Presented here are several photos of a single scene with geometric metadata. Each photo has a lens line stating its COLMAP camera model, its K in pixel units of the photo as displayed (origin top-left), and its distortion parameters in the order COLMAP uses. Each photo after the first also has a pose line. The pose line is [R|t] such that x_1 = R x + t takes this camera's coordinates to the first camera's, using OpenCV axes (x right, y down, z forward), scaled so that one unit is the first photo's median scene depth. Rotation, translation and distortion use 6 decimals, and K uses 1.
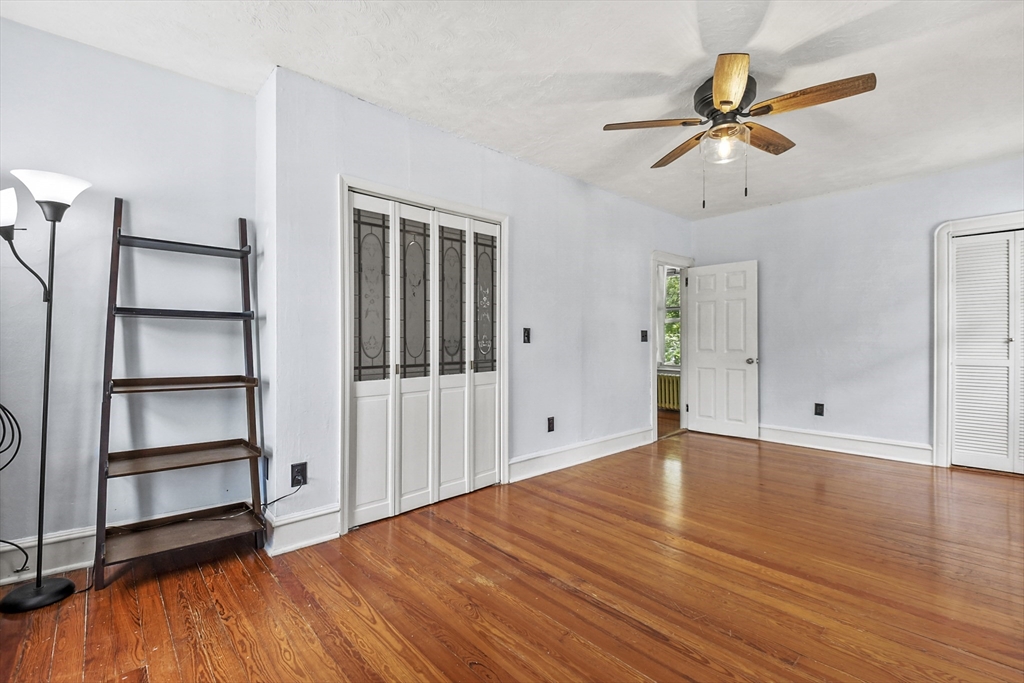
lens RADIAL K [[450.6, 0, 518.8], [0, 450.6, 344.4], [0, 0, 1]] dist [0.010528, -0.010980]
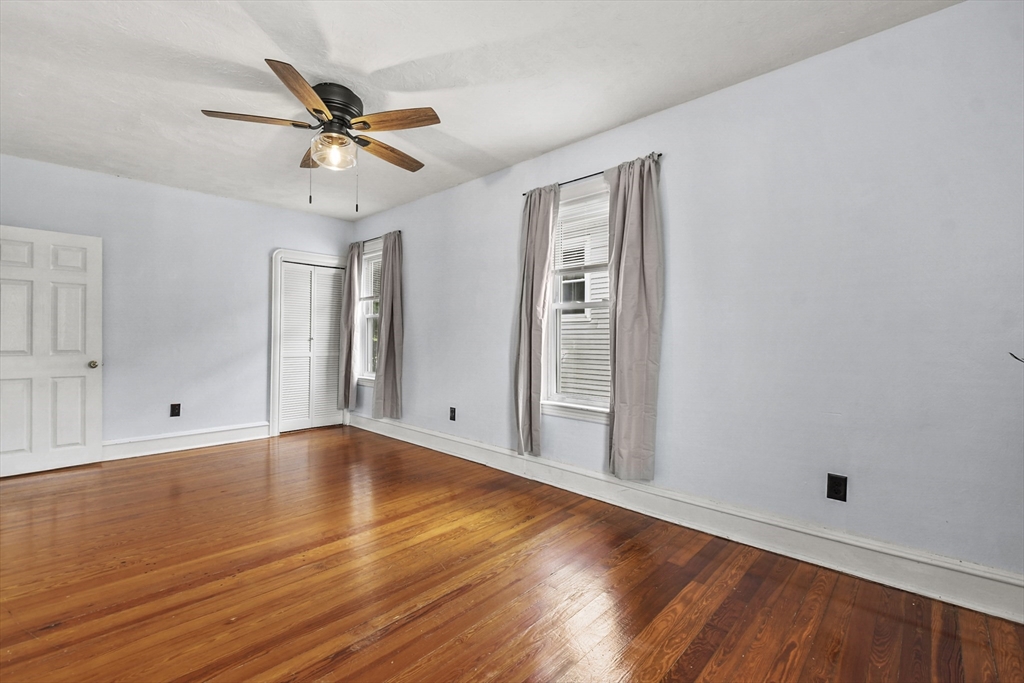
lens RADIAL K [[450.6, 0, 493.1], [0, 450.6, 342.8], [0, 0, 1]] dist [0.010528, -0.010980]
pose [[-0.055577, -0.007465, 0.998427, -0.441468], [0.004981, 0.999958, 0.007753, -0.004915], [-0.998442, 0.005404, -0.055537, 0.498227]]
